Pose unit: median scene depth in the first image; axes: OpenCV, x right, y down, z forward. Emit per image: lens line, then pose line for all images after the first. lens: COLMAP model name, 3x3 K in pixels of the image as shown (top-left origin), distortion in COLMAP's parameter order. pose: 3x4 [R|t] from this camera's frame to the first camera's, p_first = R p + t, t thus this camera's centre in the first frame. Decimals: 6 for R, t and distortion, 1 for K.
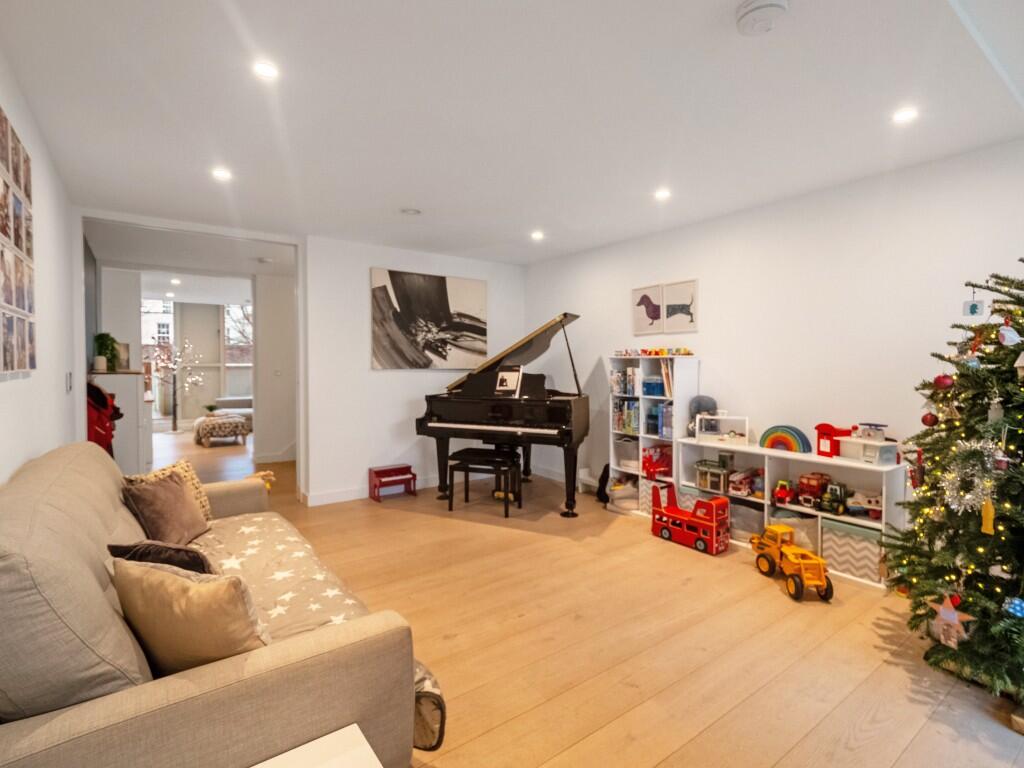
lens RADIAL K [[498.9, 0, 513.5], [0, 498.9, 377.4], [0, 0, 1]] dist [0.002277, -0.002415]
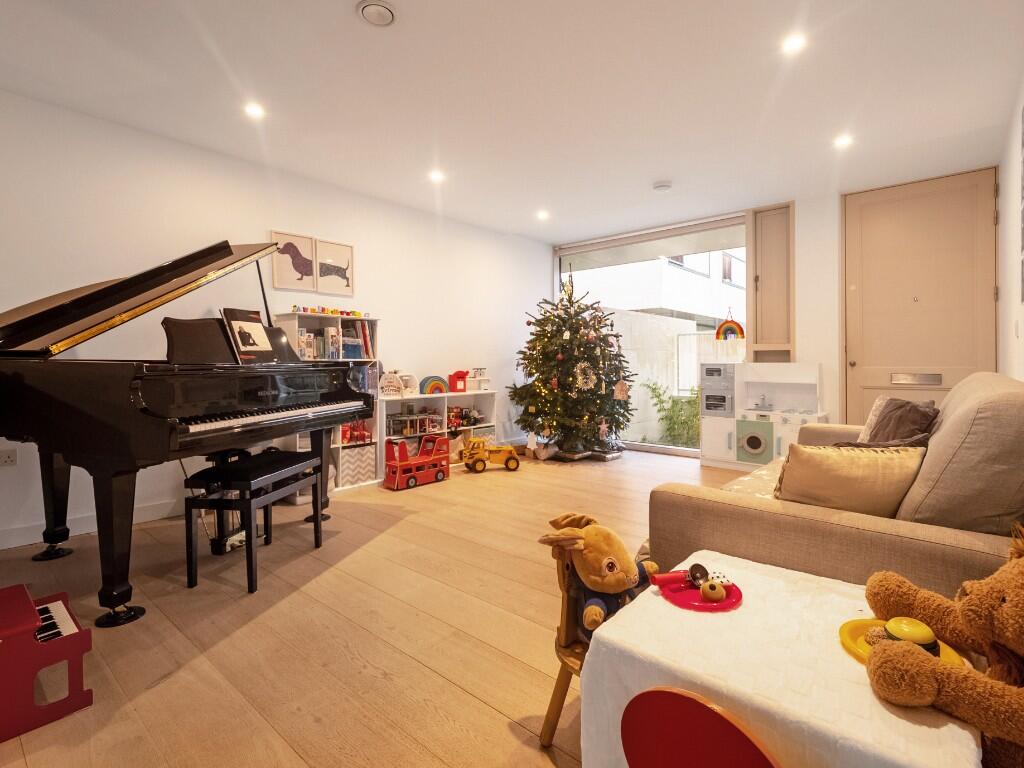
lens RADIAL K [[513.1, 0, 512.2], [0, 513.1, 368.3], [0, 0, 1]] dist [0.002700, -0.001868]
pose [[-0.225635, -0.008710, 0.974173, -0.733029], [0.032001, 0.999354, 0.016347, 0.048537], [-0.973686, 0.034863, -0.225211, 0.915369]]
